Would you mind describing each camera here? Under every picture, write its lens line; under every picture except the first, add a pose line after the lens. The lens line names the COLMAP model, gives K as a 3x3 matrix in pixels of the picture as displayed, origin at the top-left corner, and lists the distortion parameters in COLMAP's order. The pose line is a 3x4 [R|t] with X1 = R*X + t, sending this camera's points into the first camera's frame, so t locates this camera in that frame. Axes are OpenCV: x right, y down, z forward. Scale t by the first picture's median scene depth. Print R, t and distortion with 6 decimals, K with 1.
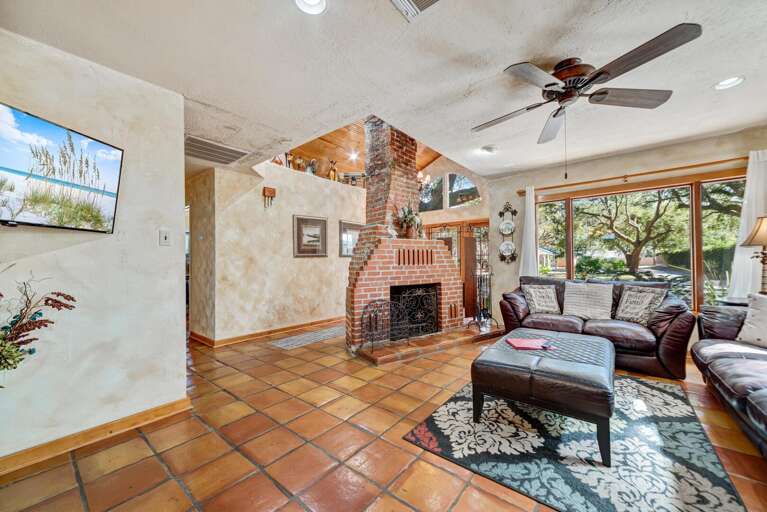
lens RADIAL K [[292.7, 0, 384.6], [0, 292.7, 258.5], [0, 0, 1]] dist [0.001311, 0.000217]
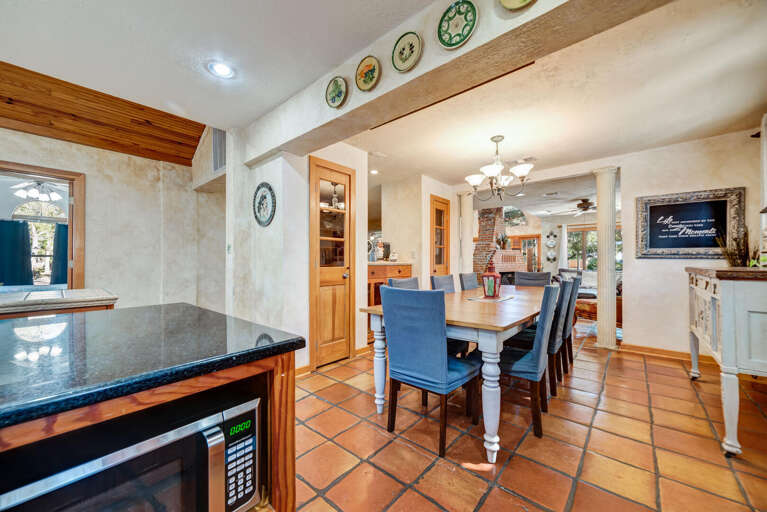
lens RADIAL K [[292.7, 0, 384.6], [0, 292.7, 258.5], [0, 0, 1]] dist [0.001311, 0.000217]
pose [[0.999564, 0.013499, -0.026269, -0.648565], [-0.013381, 0.999900, 0.004664, -0.002164], [0.026330, -0.004311, 0.999644, -0.993328]]
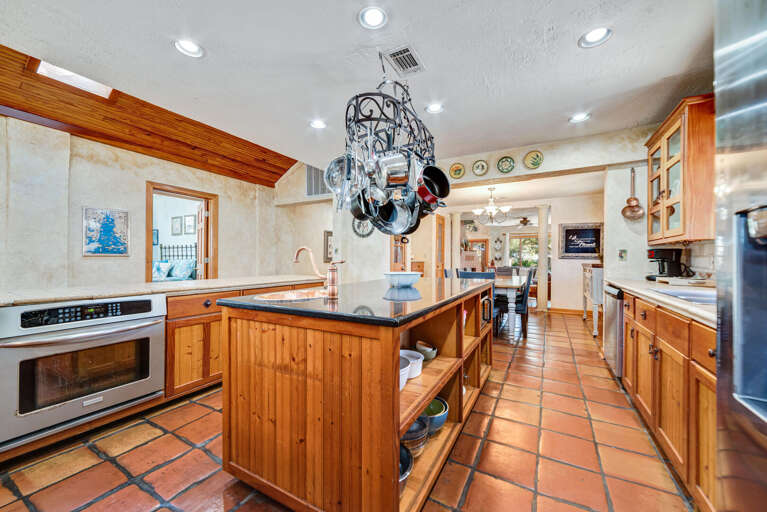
lens RADIAL K [[298.7, 0, 384.7], [0, 298.7, 260.1], [0, 0, 1]] dist [-0.000580, -0.000012]
pose [[0.982510, 0.019312, 0.185203, -1.071135], [-0.021628, 0.999711, 0.010491, 0.001090], [-0.184947, -0.014313, 0.982644, -1.432862]]
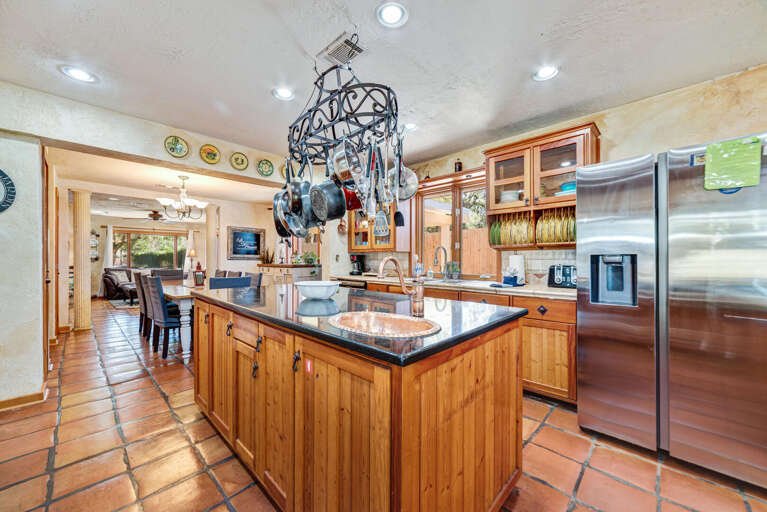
lens RADIAL K [[292.7, 0, 384.6], [0, 292.7, 258.5], [0, 0, 1]] dist [0.001311, 0.000217]
pose [[0.070880, 0.016227, 0.997353, -1.383076], [-0.014595, 0.999777, -0.015230, -0.003096], [-0.997378, -0.013477, 0.071101, -1.056300]]
